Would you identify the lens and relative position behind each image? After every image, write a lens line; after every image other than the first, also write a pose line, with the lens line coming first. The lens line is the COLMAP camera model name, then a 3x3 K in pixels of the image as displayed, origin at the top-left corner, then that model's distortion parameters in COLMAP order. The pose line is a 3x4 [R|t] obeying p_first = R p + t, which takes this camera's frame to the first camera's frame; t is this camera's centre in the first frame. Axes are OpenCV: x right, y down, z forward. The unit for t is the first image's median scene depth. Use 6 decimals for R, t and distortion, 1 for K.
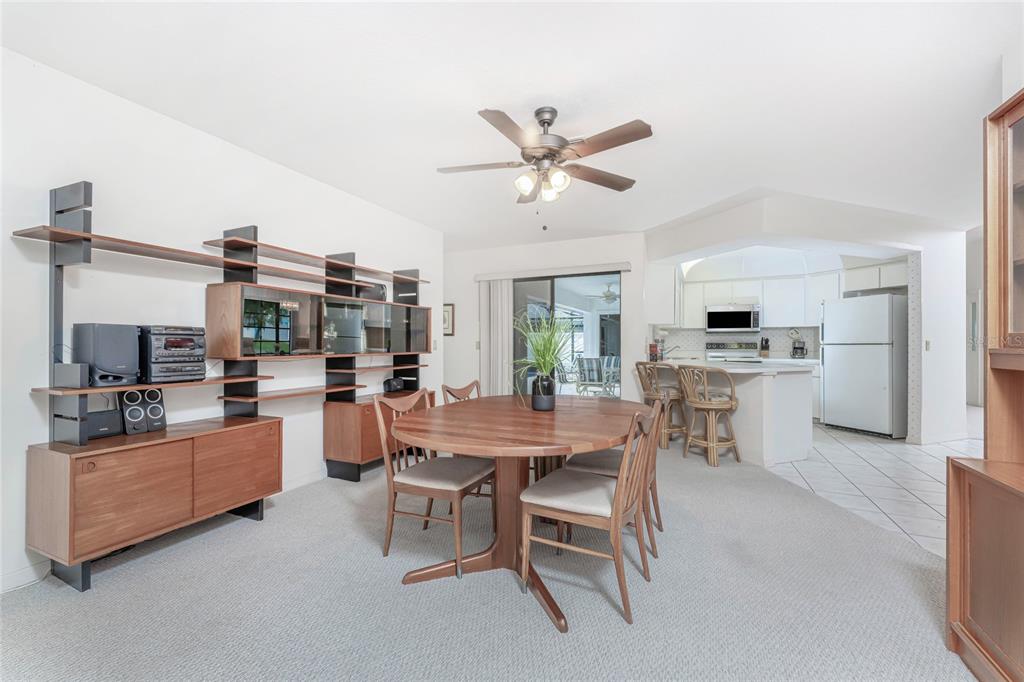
lens RADIAL K [[421.2, 0, 508.8], [0, 421.2, 342.9], [0, 0, 1]] dist [-0.000472, -0.000434]
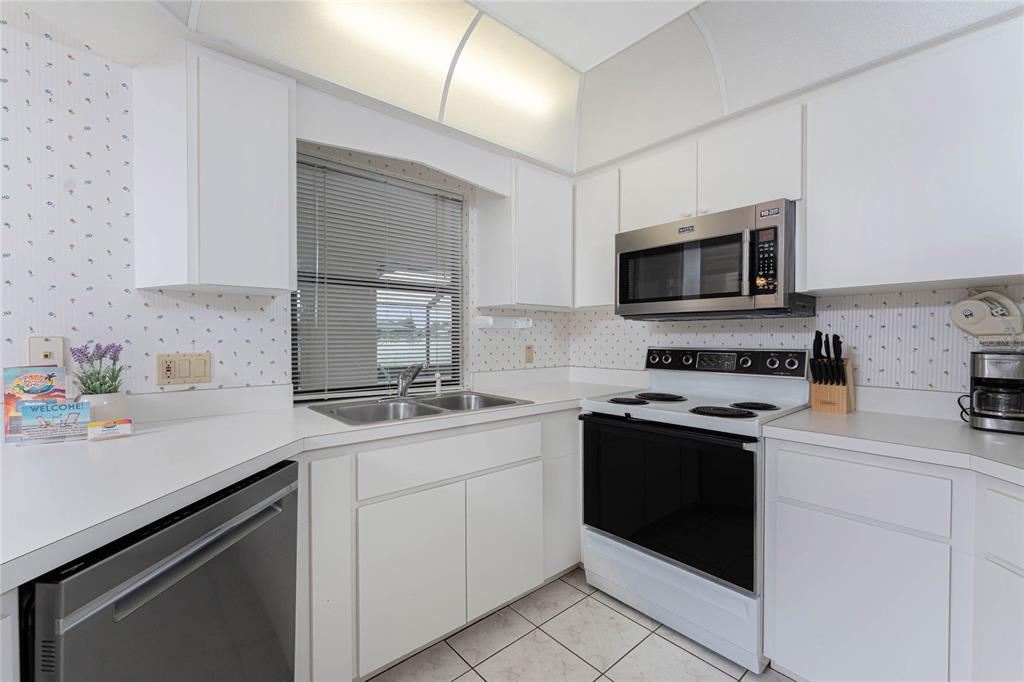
lens RADIAL K [[421.2, 0, 508.8], [0, 421.2, 342.9], [0, 0, 1]] dist [-0.000472, -0.000434]
pose [[0.906811, 0.005875, -0.421496, 1.006960], [0.001313, 0.999859, 0.016761, -0.021111], [0.421535, -0.015753, 0.906675, 1.288556]]
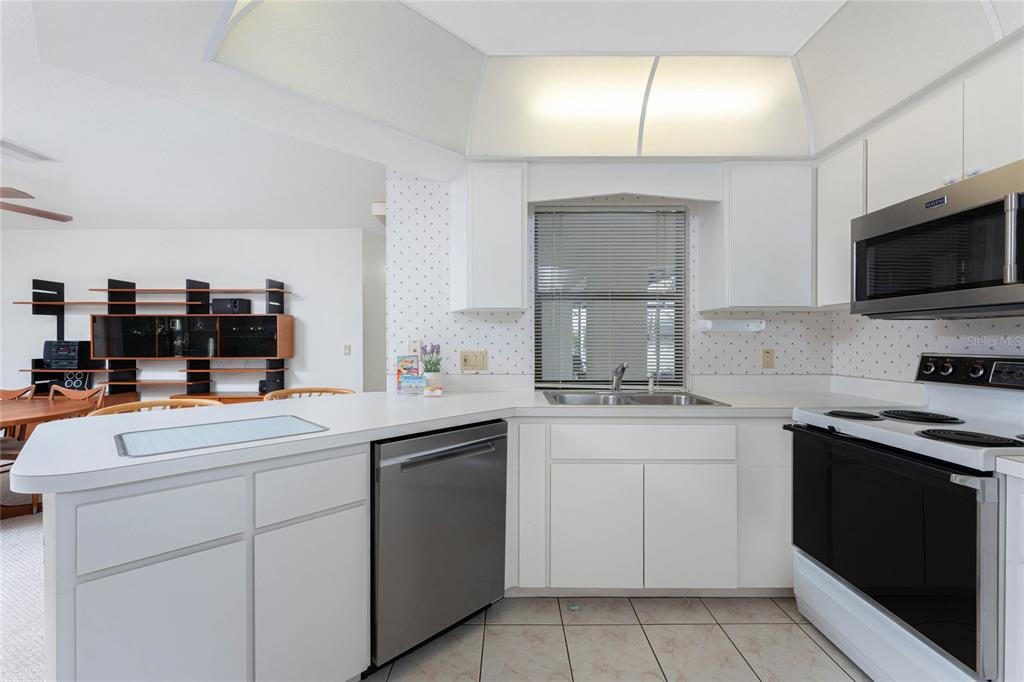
lens RADIAL K [[430.8, 0, 519.2], [0, 430.8, 342.6], [0, 0, 1]] dist [0.000080, 0.000208]
pose [[0.416008, 0.002938, -0.909356, 1.199960], [0.003401, 0.999983, 0.004787, -0.020319], [0.909355, -0.005084, 0.415991, 1.314261]]
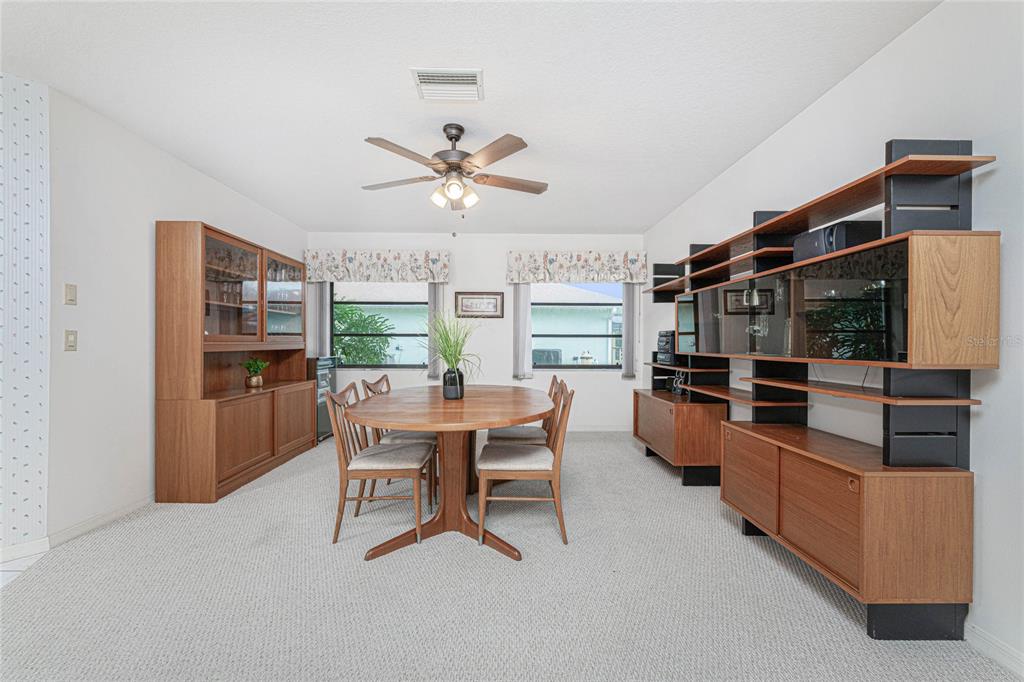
lens RADIAL K [[421.2, 0, 508.8], [0, 421.2, 342.9], [0, 0, 1]] dist [-0.000472, -0.000434]
pose [[-0.906678, -0.006076, -0.421779, 0.312874], [-0.005347, 0.999981, -0.002912, 0.009818], [0.421789, -0.000385, -0.906694, 1.399395]]
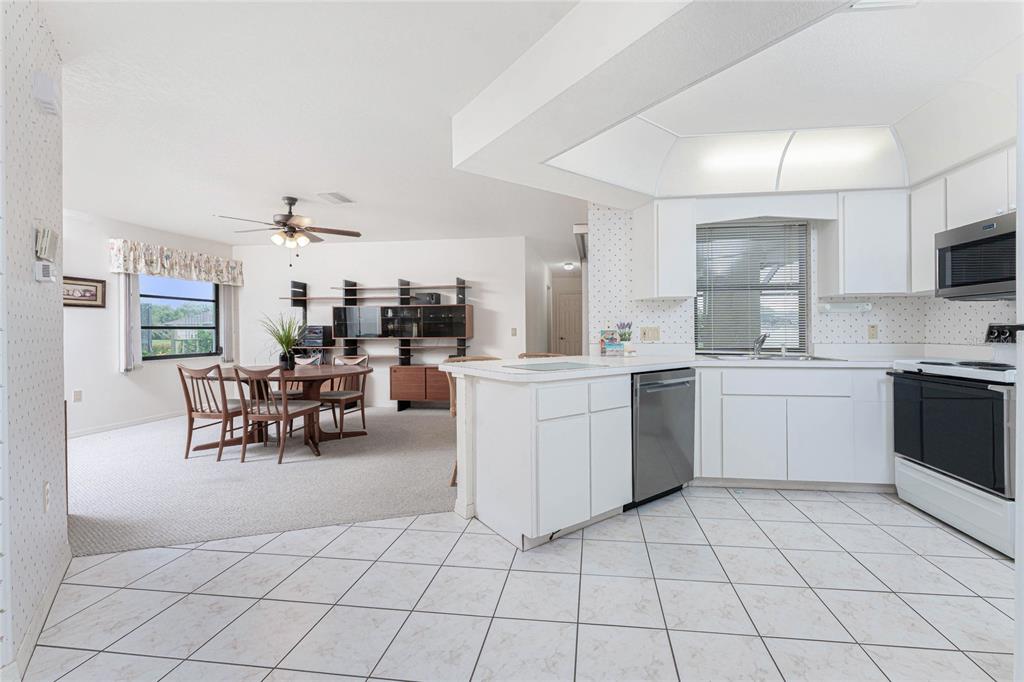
lens RADIAL K [[431.1, 0, 545.5], [0, 431.1, 329.7], [0, 0, 1]] dist [0.002877, 0.000178]
pose [[0.309258, -0.004969, -0.950965, 1.414199], [0.008458, 0.999961, -0.002475, 0.002874], [0.950940, -0.007278, 0.309288, 0.990127]]
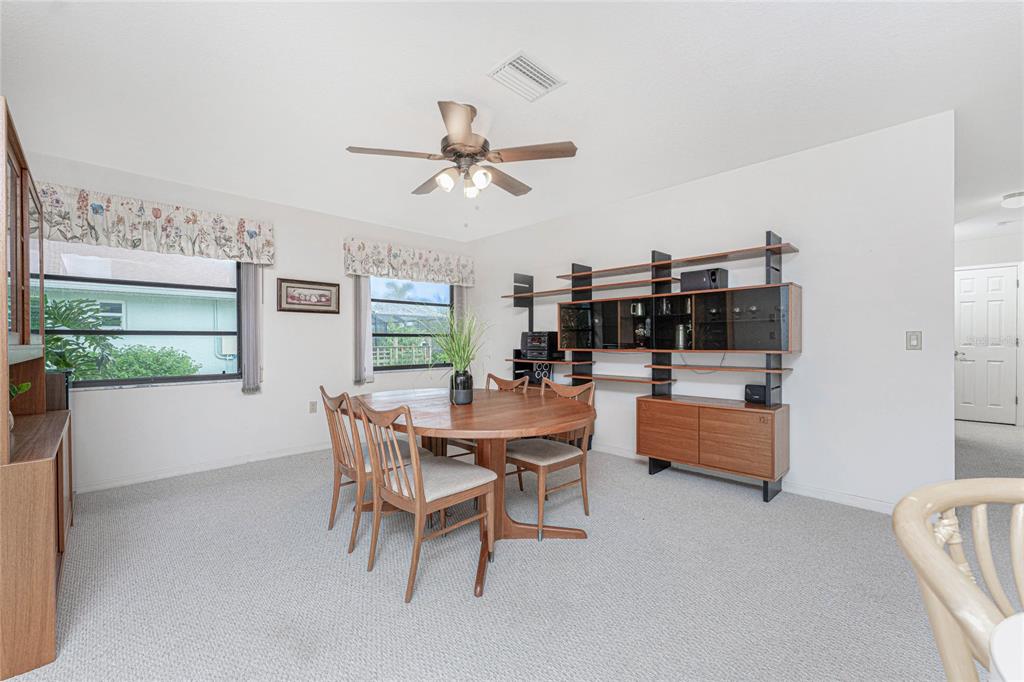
lens RADIAL K [[421.2, 0, 508.8], [0, 421.2, 342.9], [0, 0, 1]] dist [-0.000472, -0.000434]
pose [[-0.349375, 0.003238, -0.936977, 0.699221], [0.005480, 0.999984, 0.001412, 0.006328], [0.936967, -0.004642, -0.349387, 0.993964]]
